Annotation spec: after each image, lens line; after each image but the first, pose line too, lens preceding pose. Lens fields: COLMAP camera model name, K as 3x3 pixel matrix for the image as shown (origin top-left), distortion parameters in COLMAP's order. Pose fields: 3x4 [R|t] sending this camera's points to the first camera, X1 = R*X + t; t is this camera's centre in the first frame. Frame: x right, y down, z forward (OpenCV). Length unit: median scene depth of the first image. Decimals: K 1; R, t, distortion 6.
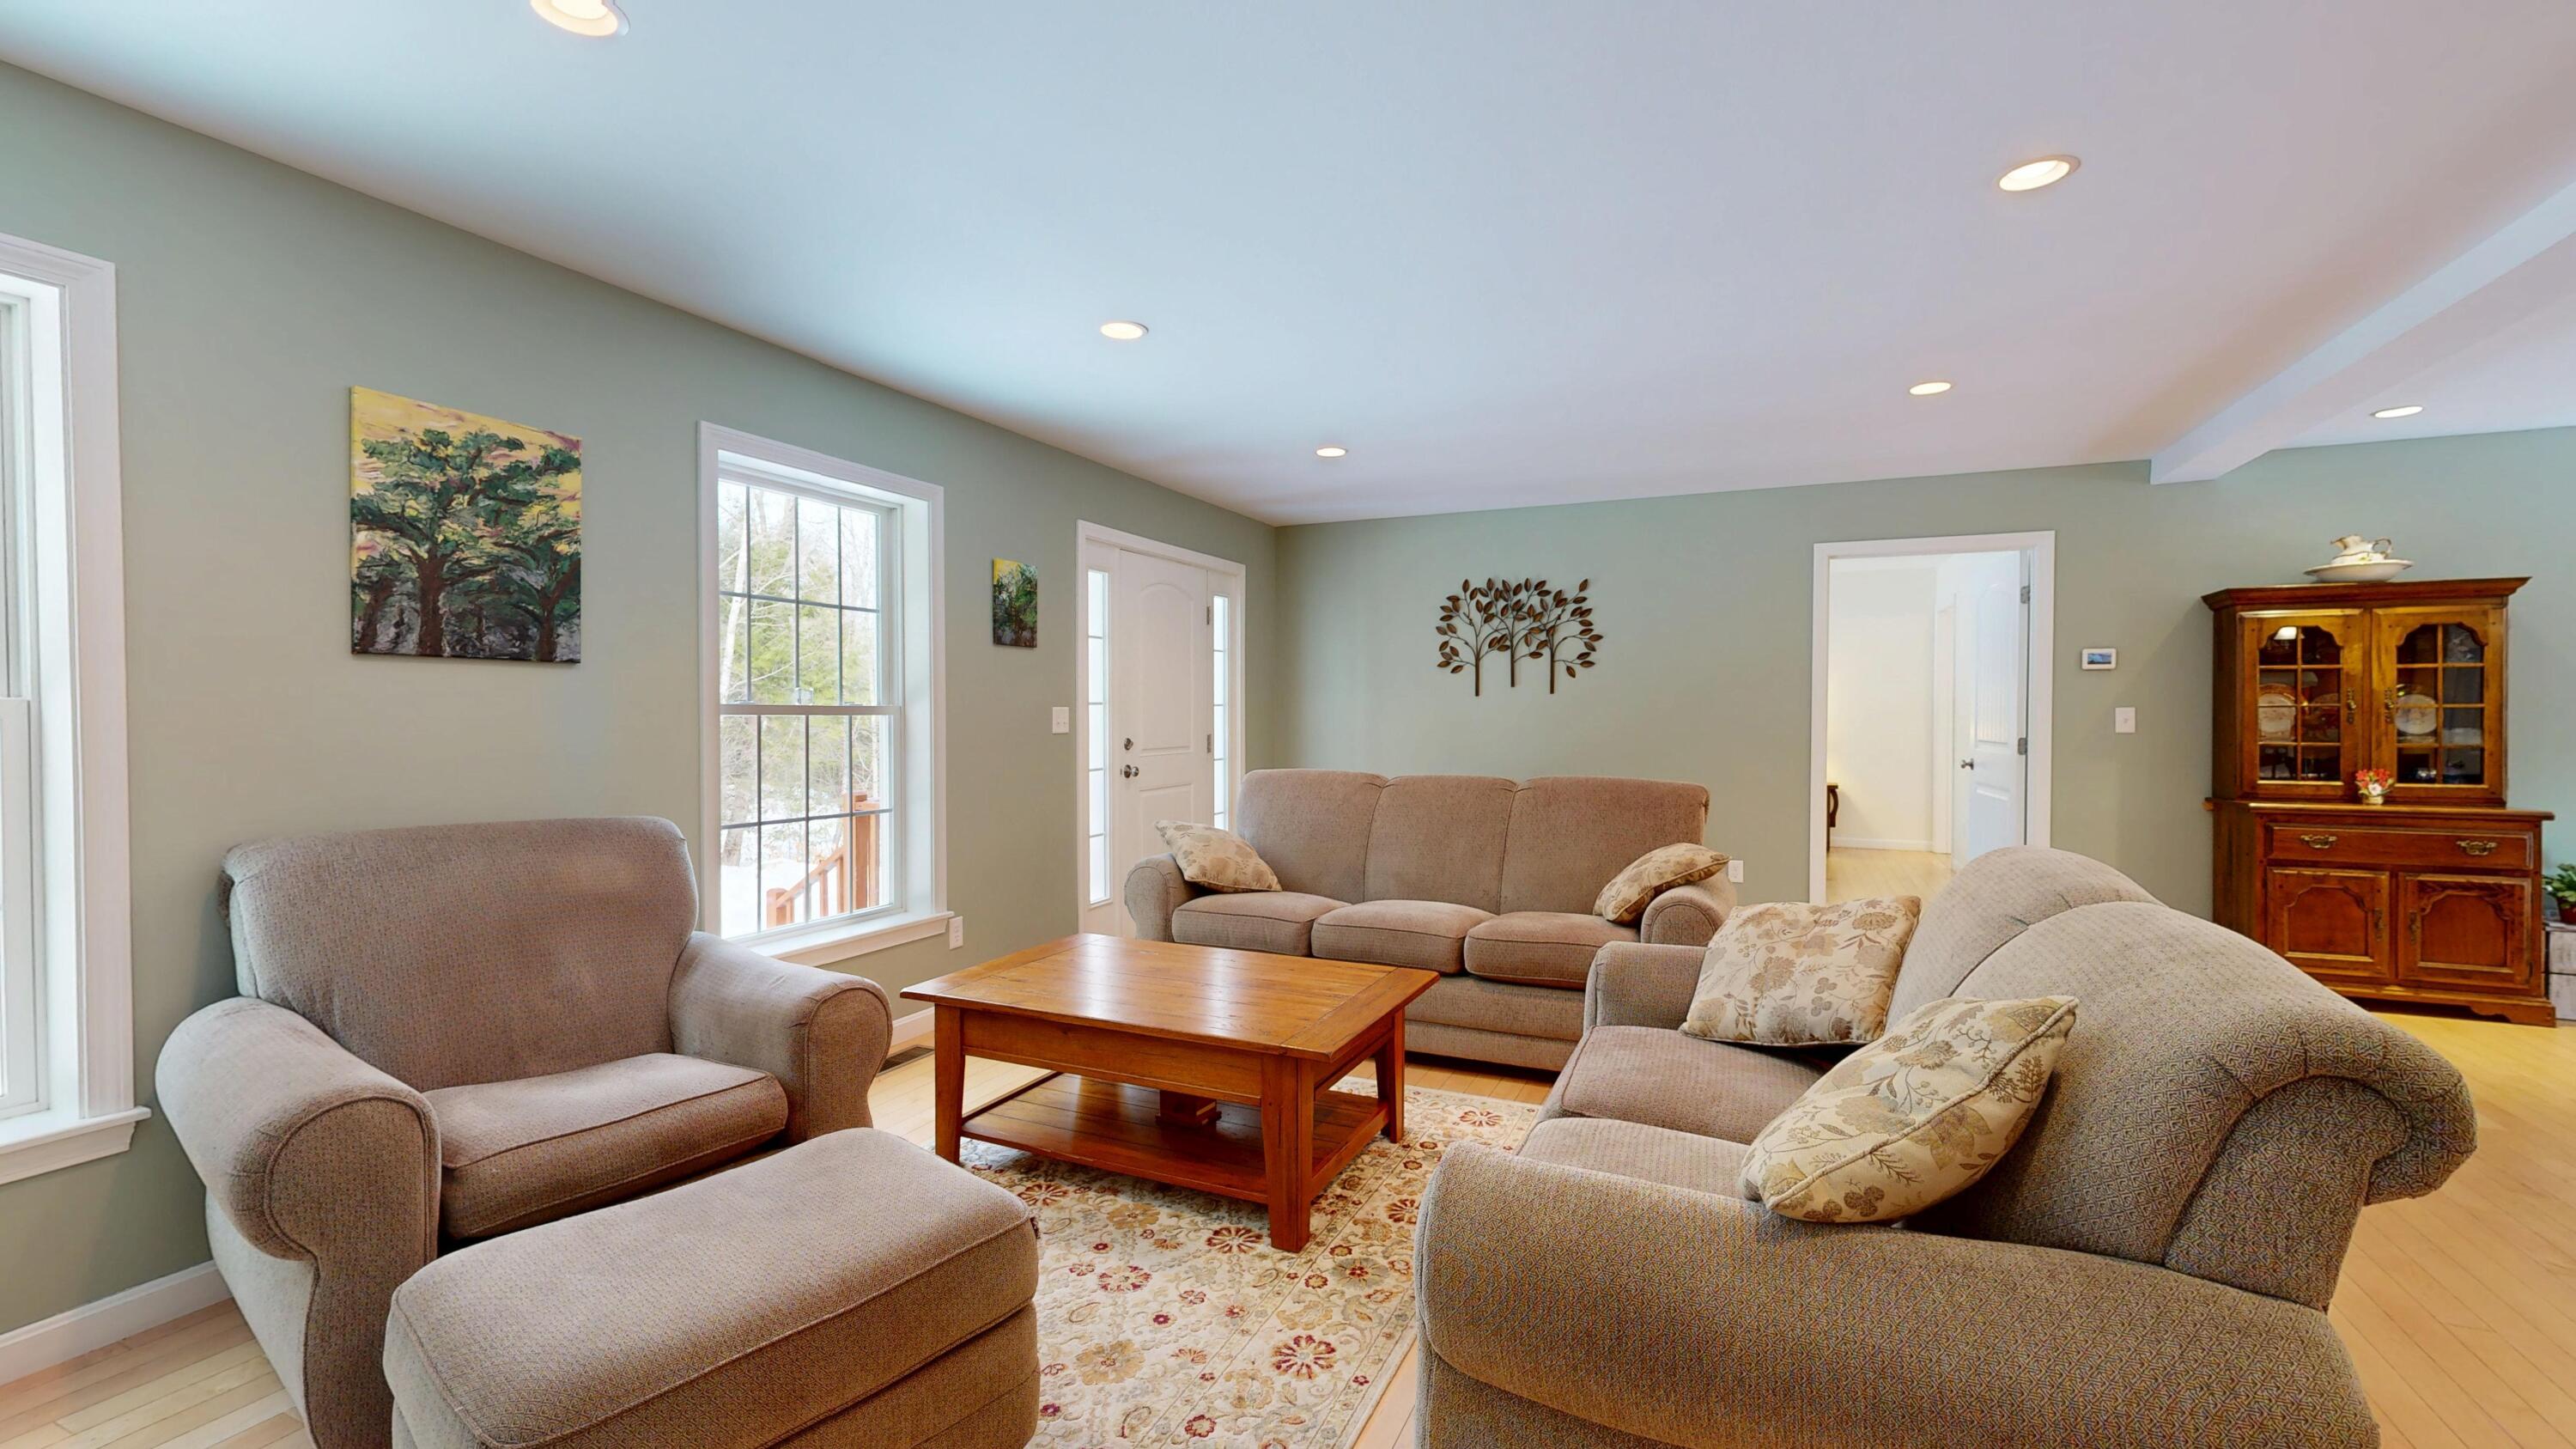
lens RADIAL K [[1077.1, 0, 1281.1], [0, 1077.1, 732.3], [0, 0, 1]] dist [0.000659, 0.000527]
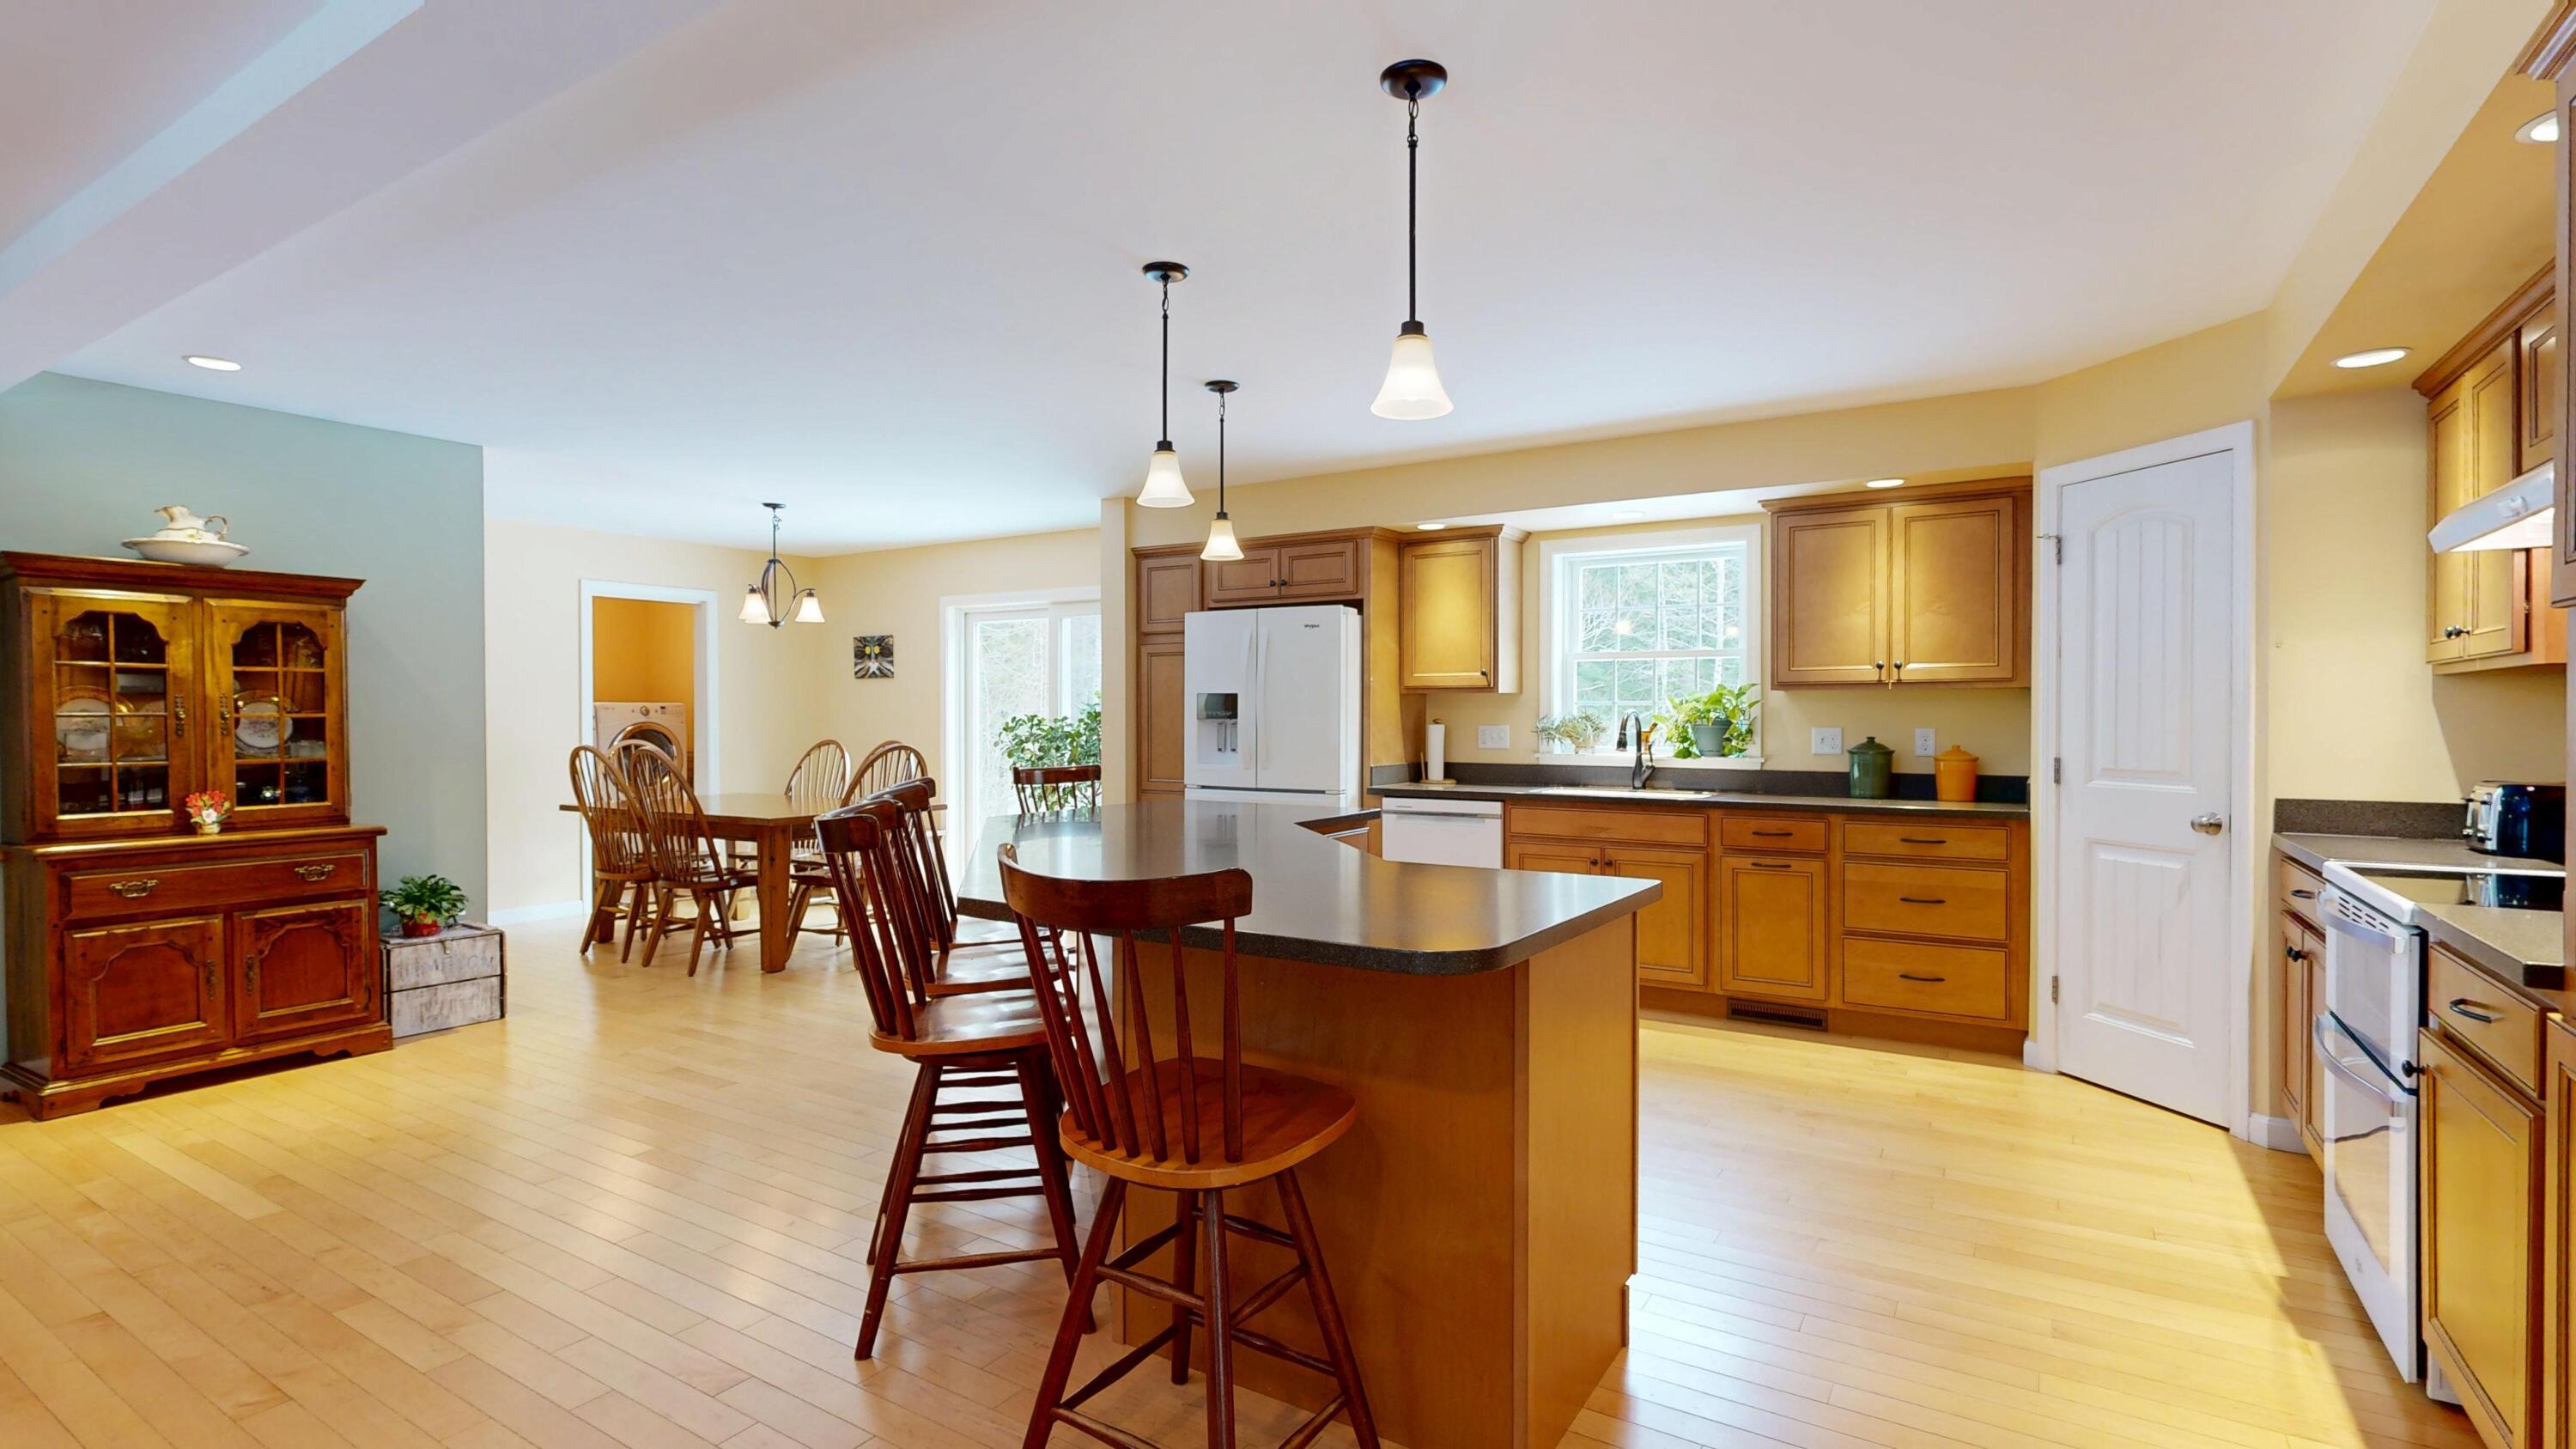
lens RADIAL K [[1195.1, 0, 1288.1], [0, 1195.1, 728.7], [0, 0, 1]] dist [0.000833, 0.000521]
pose [[0.136019, -0.008007, 0.990674, 0.216747], [0.018411, 0.999815, 0.005553, -0.003959], [-0.990535, 0.017484, 0.136141, 0.052410]]
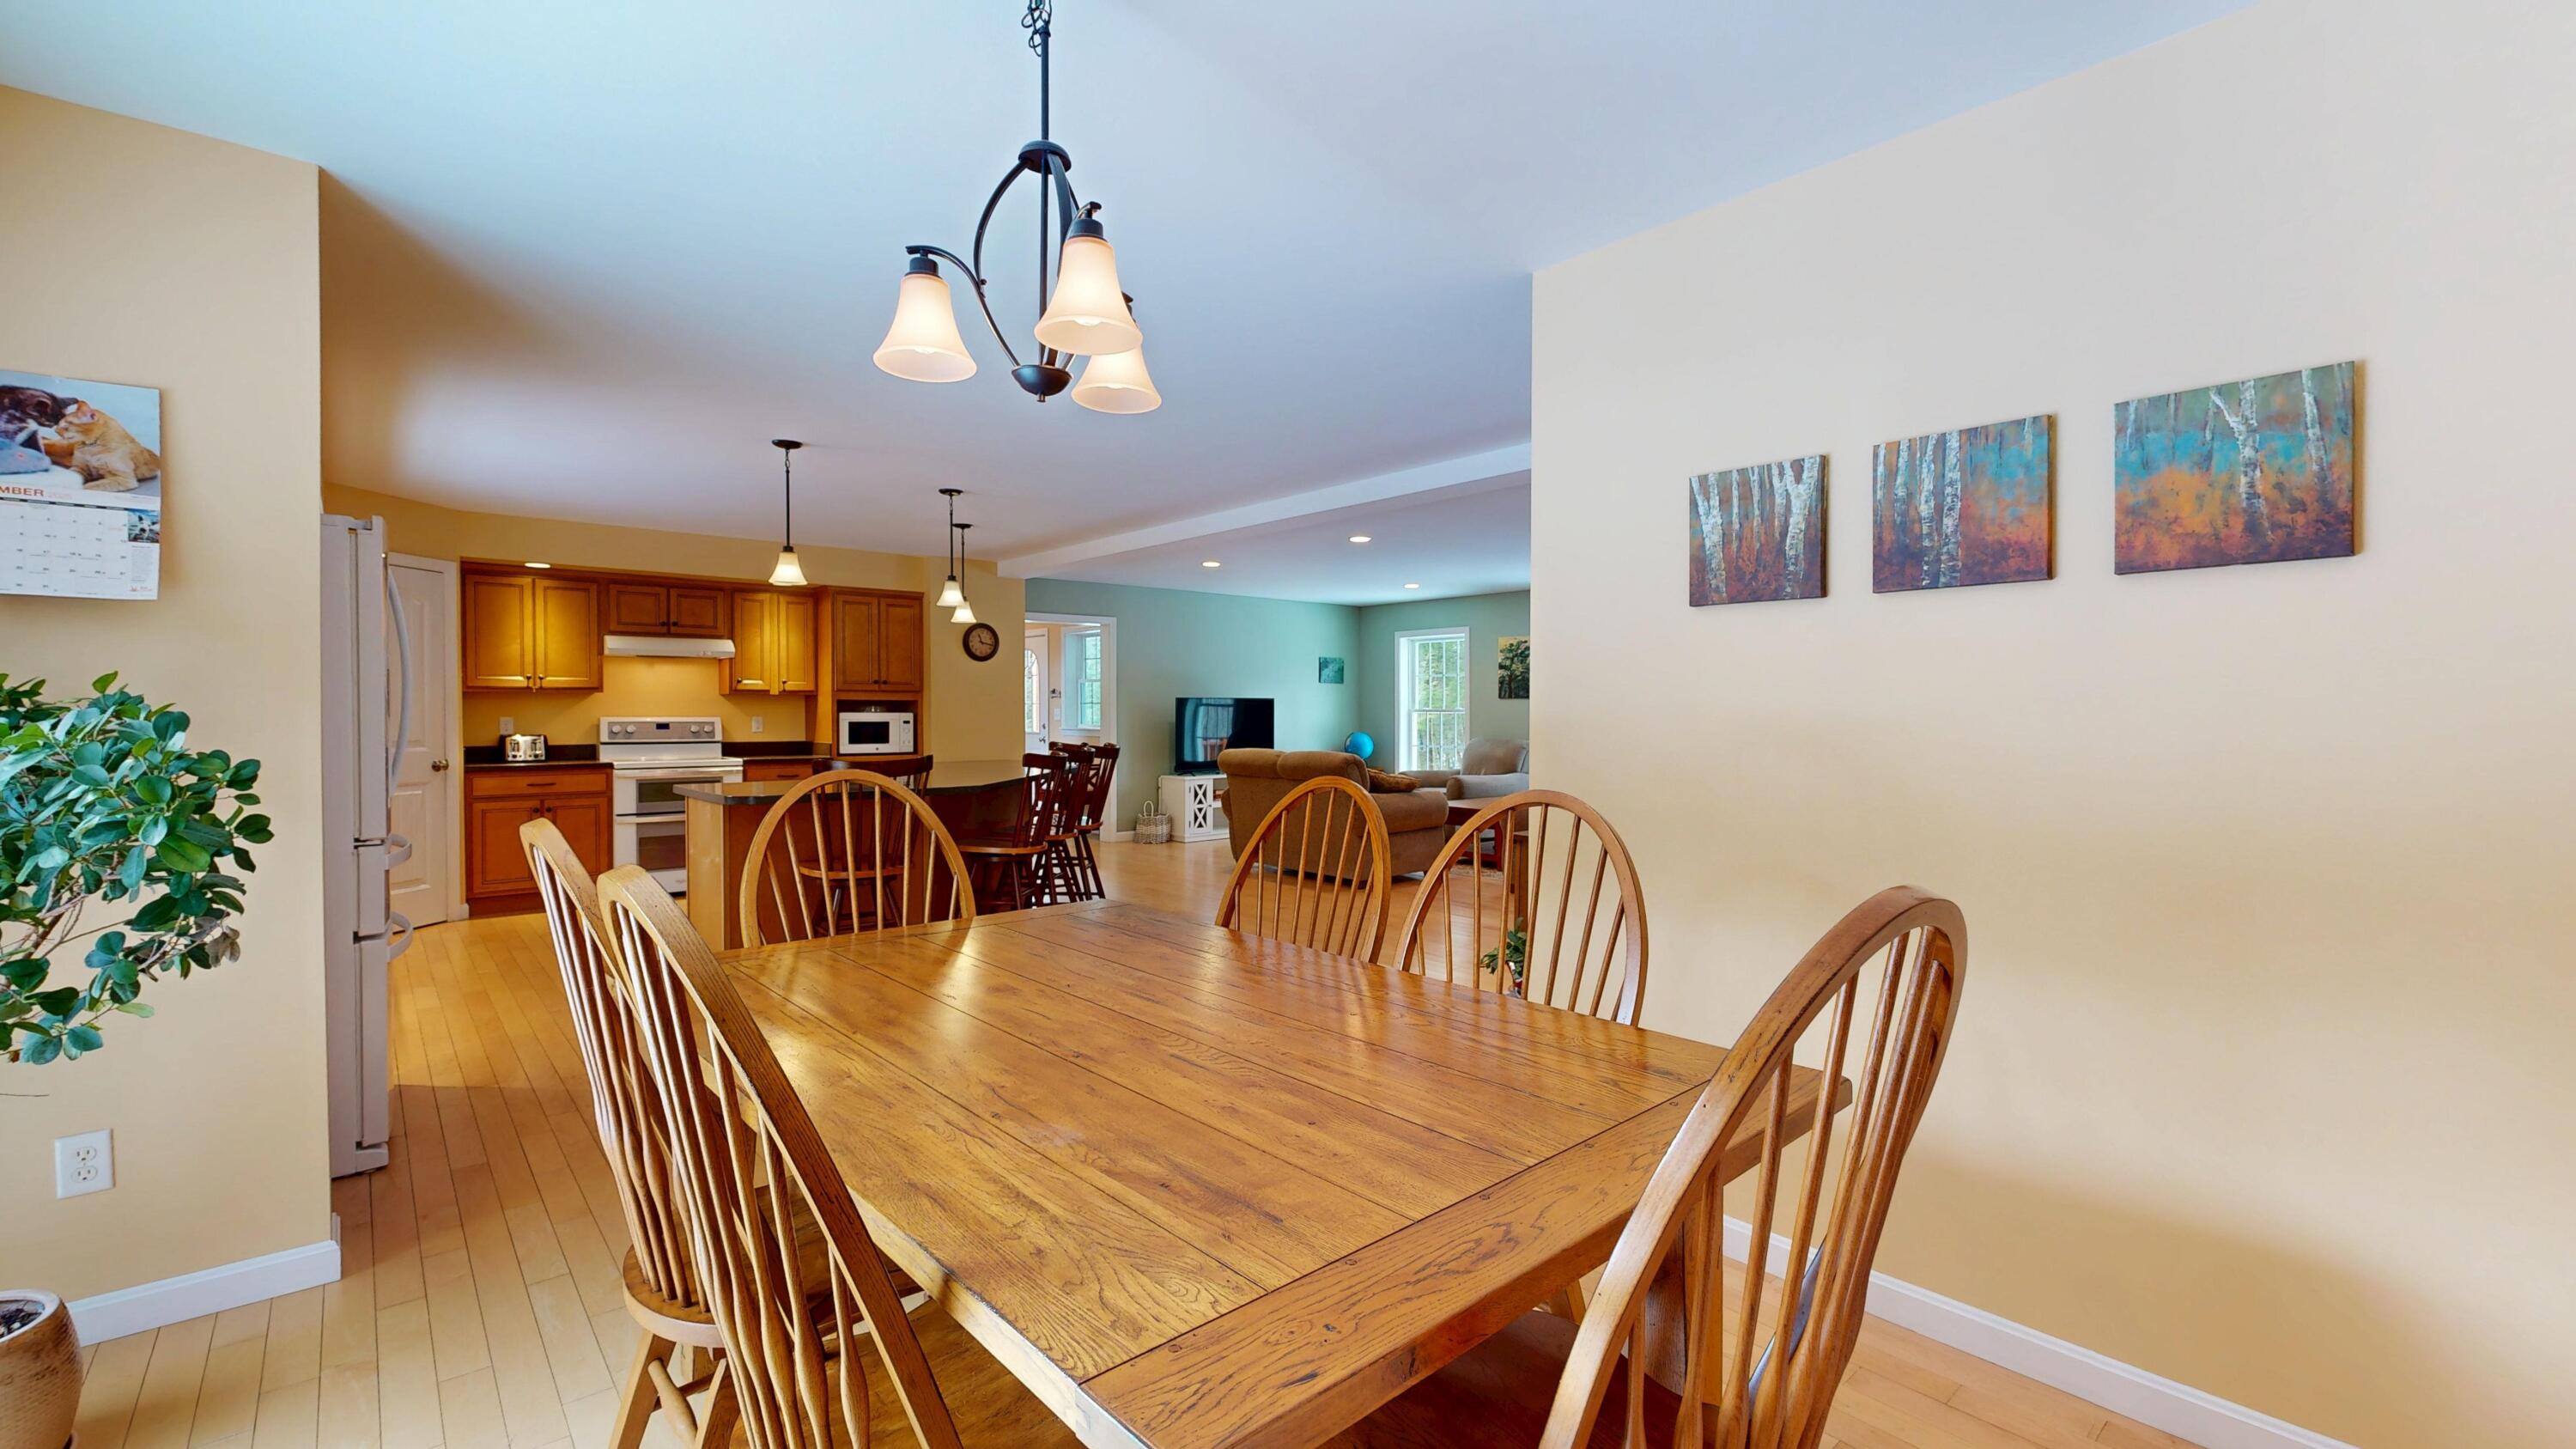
lens RADIAL K [[1075.8, 0, 1294.6], [0, 1075.8, 724.4], [0, 0, 1]] dist [-0.000441, 0.002663]
pose [[-0.410304, 0.012487, -0.911863, 1.903180], [-0.017167, 0.999623, 0.021413, -0.025503], [0.911787, 0.024439, -0.409935, 1.116943]]
